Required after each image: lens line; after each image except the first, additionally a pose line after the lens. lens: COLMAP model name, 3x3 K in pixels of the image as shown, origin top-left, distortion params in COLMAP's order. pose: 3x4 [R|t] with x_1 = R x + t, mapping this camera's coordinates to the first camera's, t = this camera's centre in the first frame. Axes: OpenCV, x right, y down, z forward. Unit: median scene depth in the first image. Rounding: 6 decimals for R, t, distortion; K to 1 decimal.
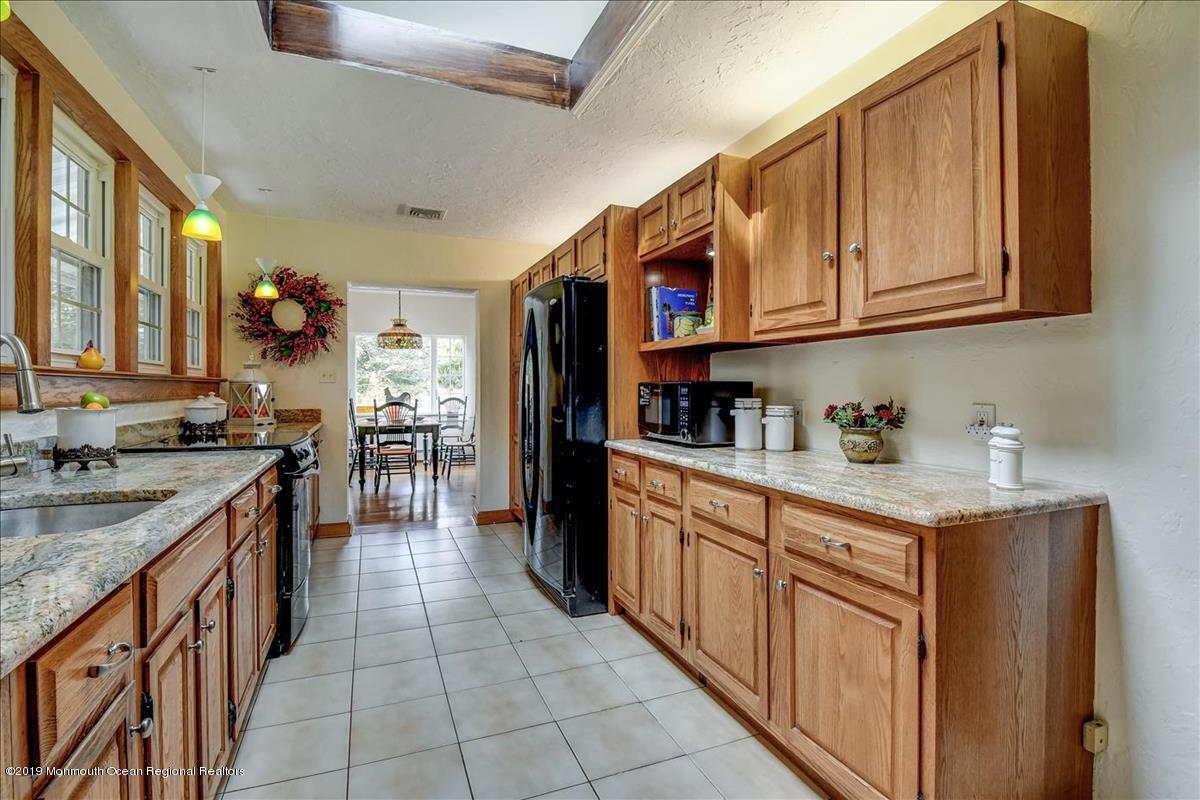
lens RADIAL K [[569.2, 0, 597.1], [0, 569.2, 393.6], [0, 0, 1]] dist [-0.001624, -0.007183]
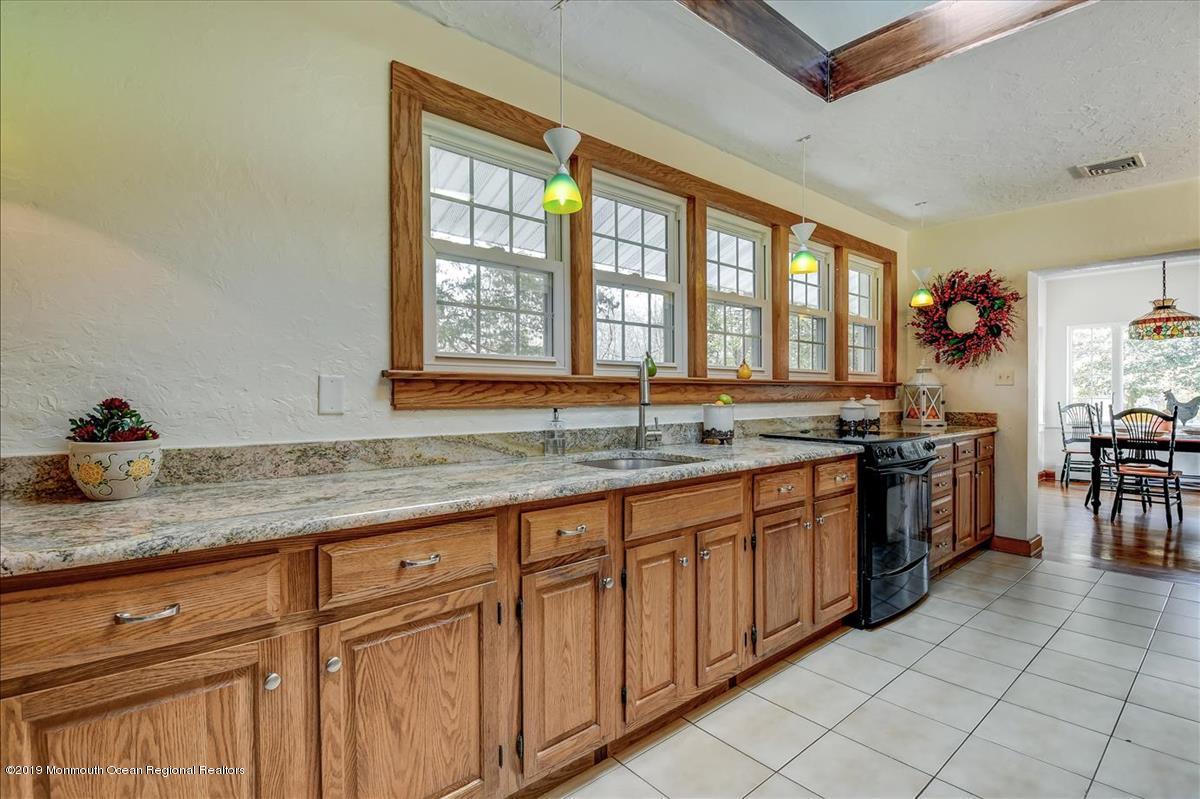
lens RADIAL K [[569.2, 0, 610.6], [0, 569.2, 400.4], [0, 0, 1]] dist [-0.001624, -0.007183]
pose [[0.335449, 0.010955, -0.941995, 0.200837], [-0.005326, 0.999938, 0.009732, 0.000405], [0.942043, 0.001752, 0.335487, 0.092619]]
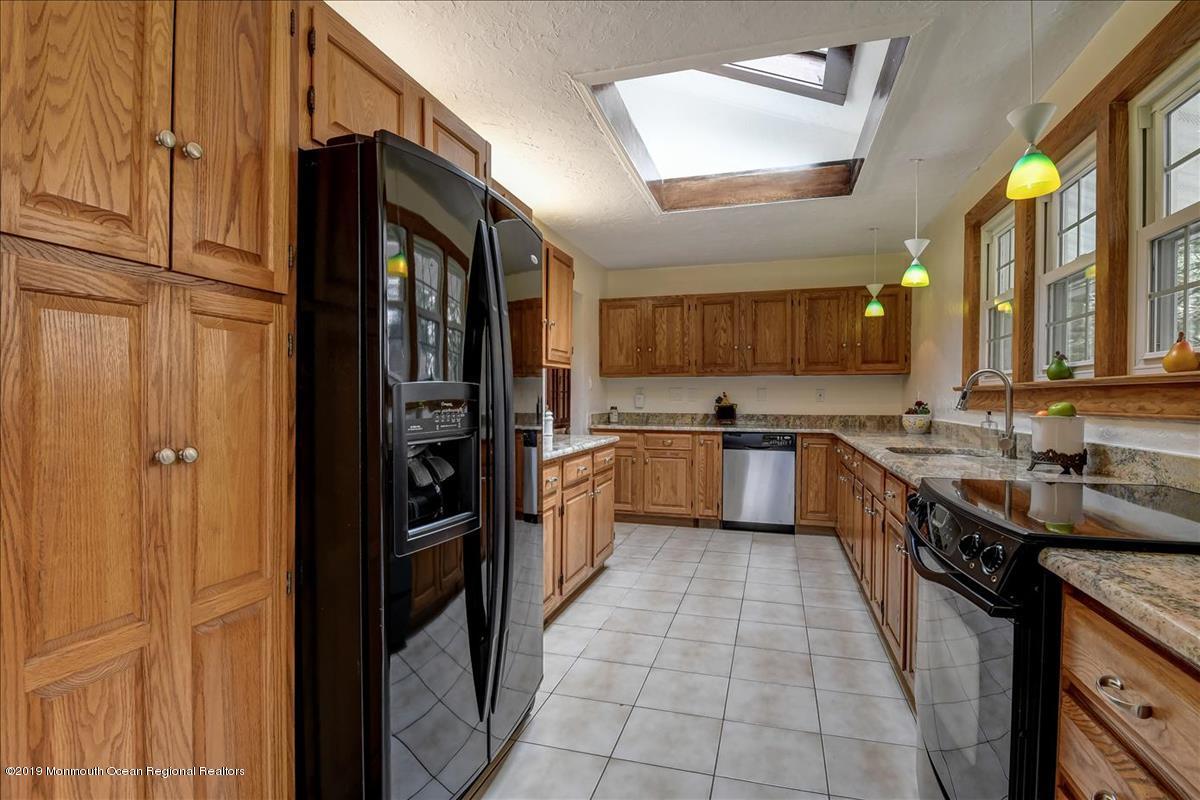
lens RADIAL K [[569.2, 0, 604.3], [0, 569.2, 403.6], [0, 0, 1]] dist [-0.001624, -0.007183]
pose [[-0.784407, -0.005008, 0.620226, -0.402965], [0.004790, 0.999889, 0.014131, -0.008228], [-0.620227, 0.014055, -0.784296, 1.071513]]
